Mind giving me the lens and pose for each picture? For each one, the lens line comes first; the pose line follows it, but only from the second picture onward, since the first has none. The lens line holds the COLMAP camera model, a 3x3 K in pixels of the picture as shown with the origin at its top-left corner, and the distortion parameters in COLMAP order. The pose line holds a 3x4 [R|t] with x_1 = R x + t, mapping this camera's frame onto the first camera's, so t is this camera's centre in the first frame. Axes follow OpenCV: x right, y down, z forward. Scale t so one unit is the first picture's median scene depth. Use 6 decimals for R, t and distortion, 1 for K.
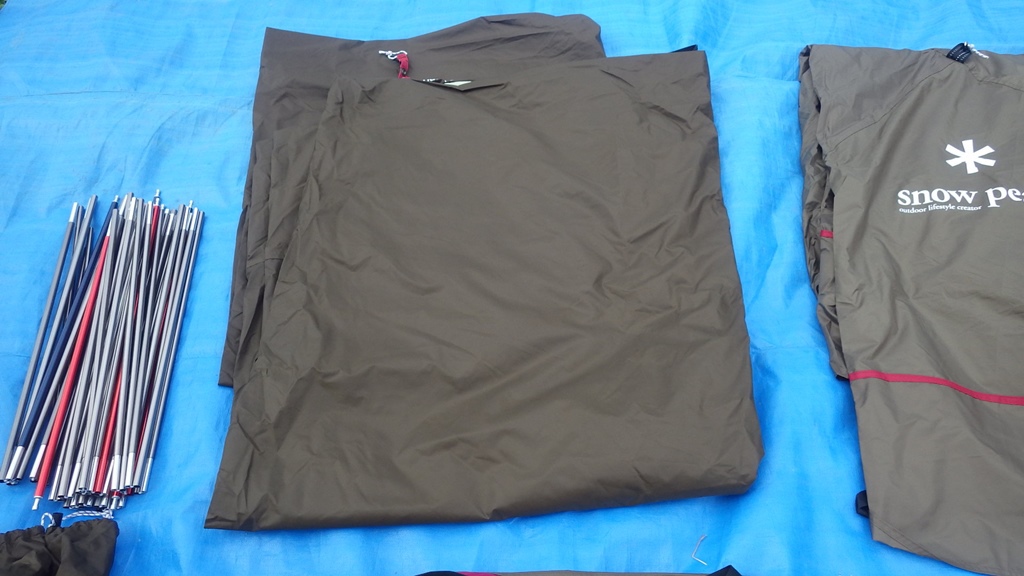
lens RADIAL K [[754.2, 0, 512.0], [0, 754.2, 288.0], [0, 0, 1]] dist [0.006056, 0.002976]
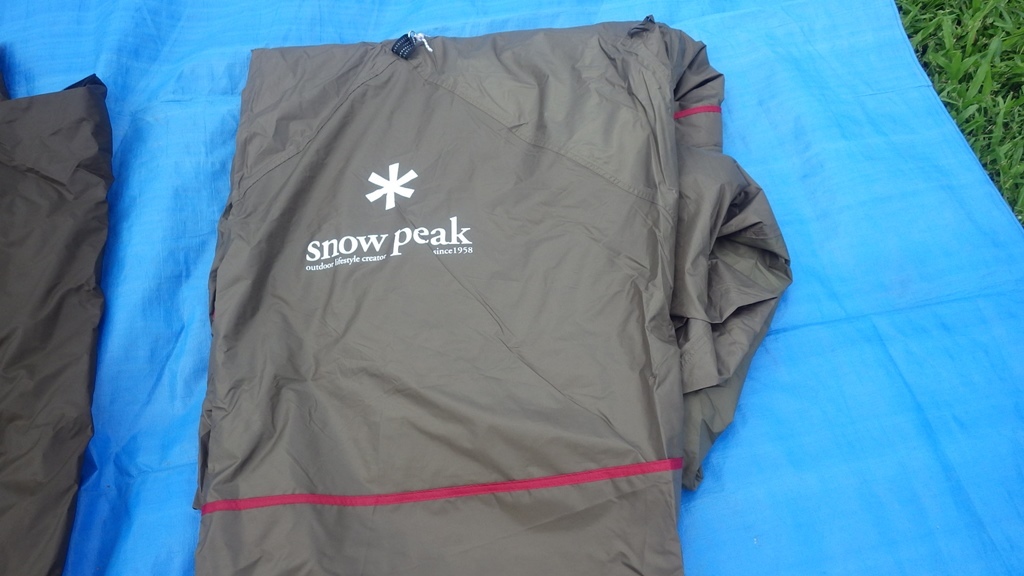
lens RADIAL K [[754.2, 0, 512.0], [0, 754.2, 288.0], [0, 0, 1]] dist [0.006056, 0.002976]
pose [[0.976740, -0.175136, 0.123723, 0.619770], [0.157039, 0.977124, 0.143413, -0.164343], [-0.146009, -0.120648, 0.981899, 0.125248]]
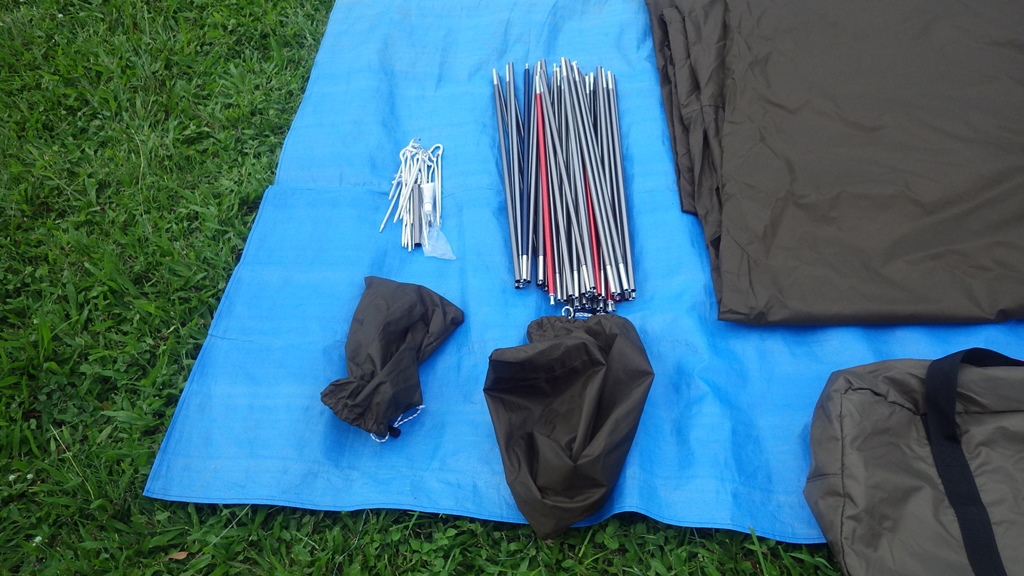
lens RADIAL K [[754.2, 0, 512.0], [0, 754.2, 288.0], [0, 0, 1]] dist [0.006056, 0.002976]
pose [[0.993058, 0.020891, -0.115756, -0.458820], [-0.018817, 0.999643, 0.018980, 0.202658], [0.116111, -0.016670, 0.993096, -0.102408]]
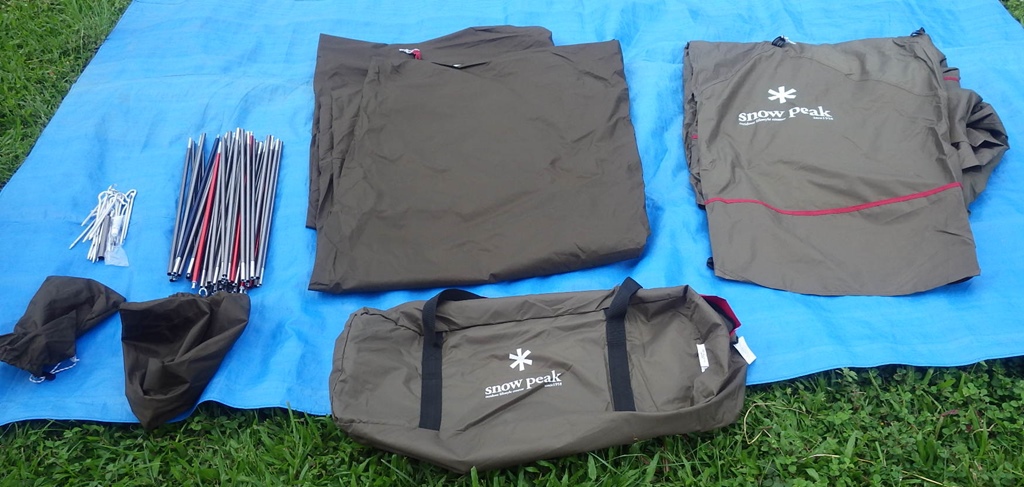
lens RADIAL K [[823.1, 0, 566.0], [0, 823.1, 242.6], [0, 0, 1]] dist [0.004328, -0.003474]
pose [[0.995143, -0.023598, 0.095572, -0.023779], [0.042699, 0.978233, -0.203070, 0.471966], [-0.088700, 0.206165, 0.974489, -0.599993]]
